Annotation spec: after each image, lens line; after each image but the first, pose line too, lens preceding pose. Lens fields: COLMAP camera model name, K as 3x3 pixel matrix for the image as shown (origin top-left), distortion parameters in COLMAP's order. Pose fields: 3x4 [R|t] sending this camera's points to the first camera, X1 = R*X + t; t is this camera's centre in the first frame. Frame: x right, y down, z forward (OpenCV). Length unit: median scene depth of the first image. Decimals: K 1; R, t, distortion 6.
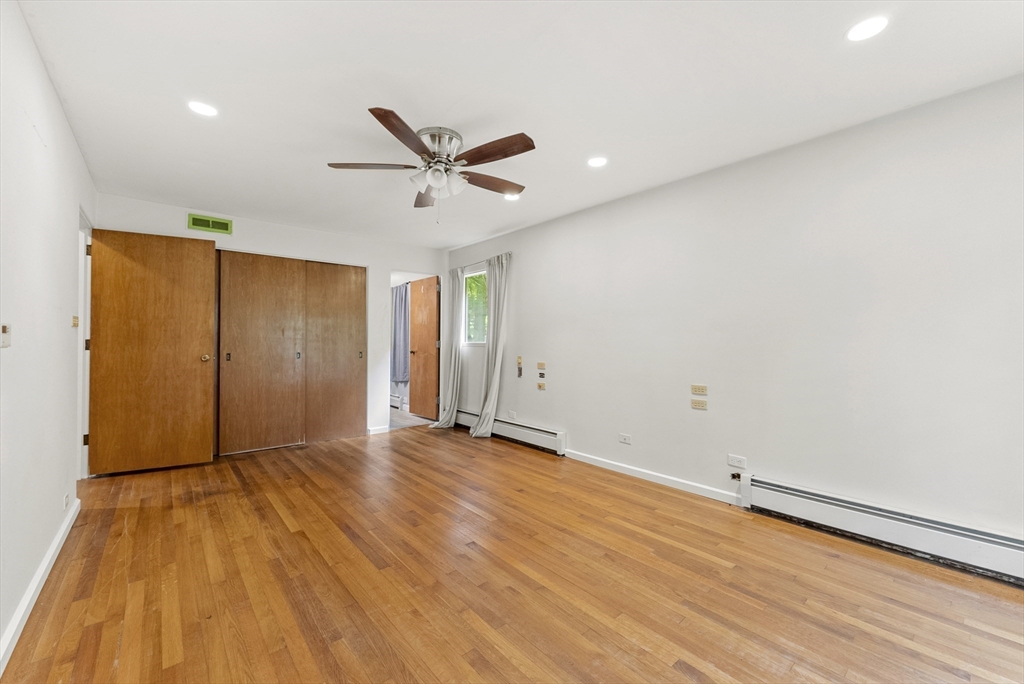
lens RADIAL K [[410.5, 0, 508.8], [0, 410.5, 342.4], [0, 0, 1]] dist [0.004492, -0.000191]
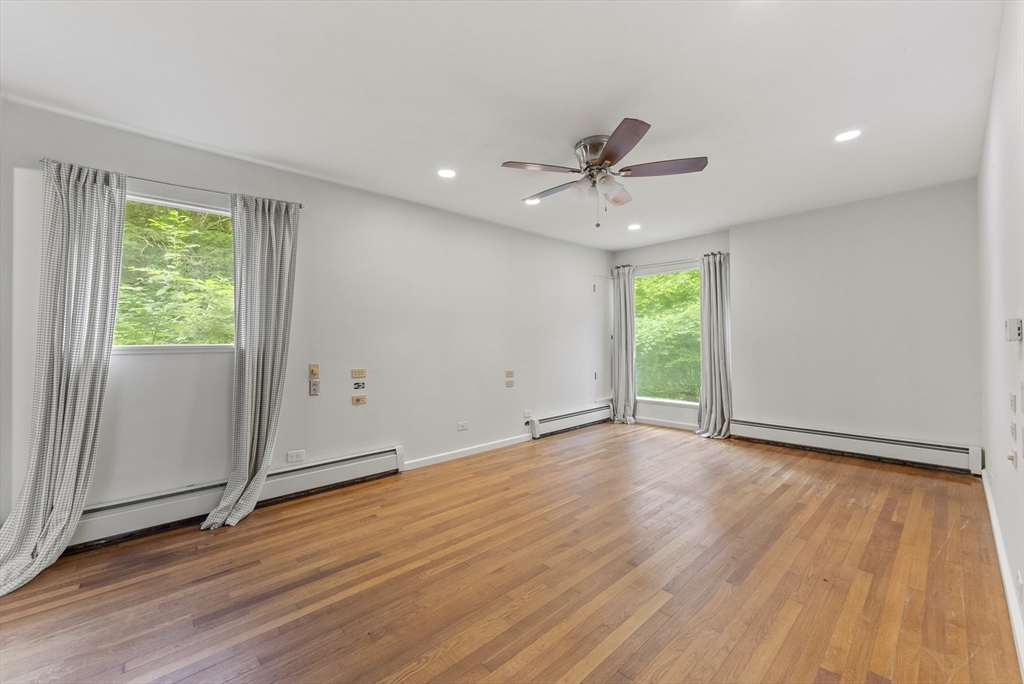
lens RADIAL K [[410.5, 0, 516.1], [0, 410.5, 337.6], [0, 0, 1]] dist [0.004492, -0.000191]
pose [[-0.054827, 0.008737, 0.998458, -1.004440], [0.011552, 0.999900, -0.008115, -0.001434], [-0.998429, 0.011089, -0.054922, 1.052109]]
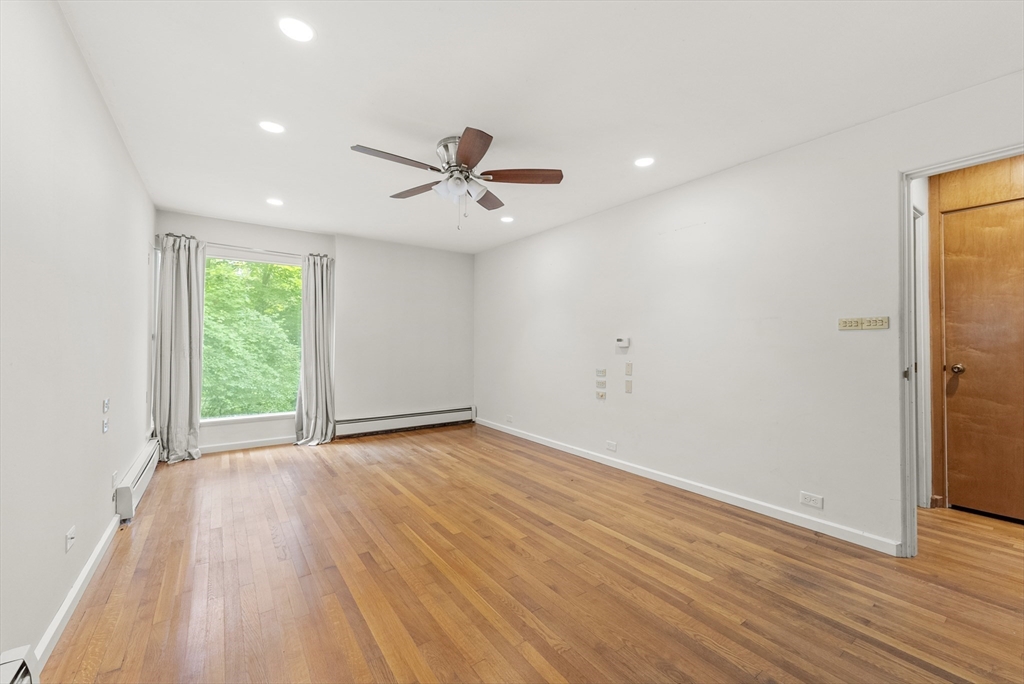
lens RADIAL K [[410.5, 0, 511.5], [0, 410.5, 343.6], [0, 0, 1]] dist [0.004492, -0.000191]
pose [[-0.997151, -0.007200, 0.075091, -0.318478], [-0.007093, 0.999973, 0.001694, -0.003376], [-0.075101, 0.001156, -0.997175, 1.674043]]
